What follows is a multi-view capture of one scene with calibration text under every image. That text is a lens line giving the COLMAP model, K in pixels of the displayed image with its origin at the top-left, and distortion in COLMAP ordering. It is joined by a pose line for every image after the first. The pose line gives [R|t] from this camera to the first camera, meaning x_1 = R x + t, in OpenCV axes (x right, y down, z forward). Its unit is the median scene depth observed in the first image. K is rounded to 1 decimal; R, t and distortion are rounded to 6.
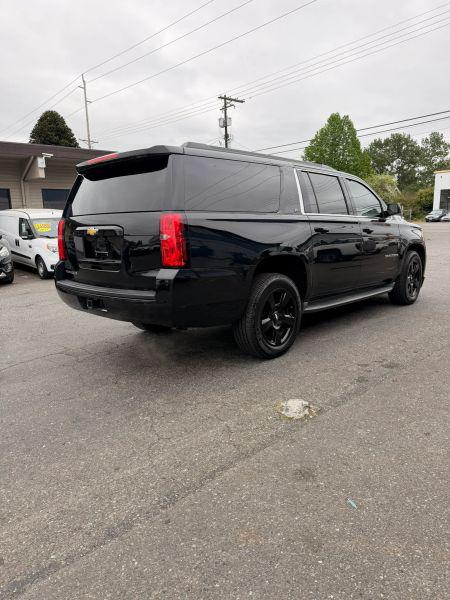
lens RADIAL K [[425.4, 0, 225.0], [0, 425.4, 300.0], [0, 0, 1]] dist [0.008420, -0.004903]
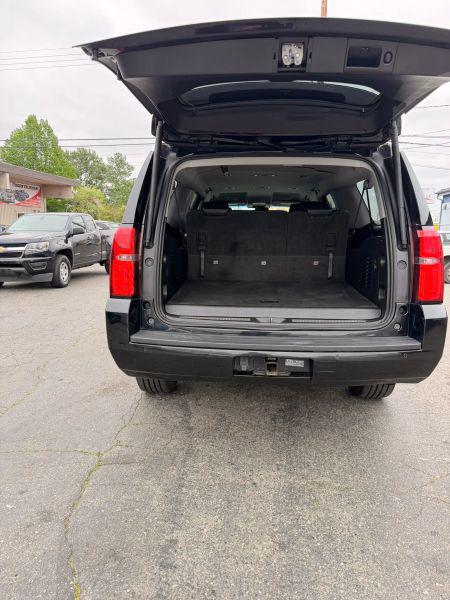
lens RADIAL K [[425.7, 0, 229.8], [0, 425.7, 297.4], [0, 0, 1]] dist [0.006477, -0.002902]
pose [[0.757166, -0.058424, 0.650605, -0.661960], [0.079325, 0.996845, -0.002801, -0.085331], [-0.648389, 0.053730, 0.759411, 0.501230]]
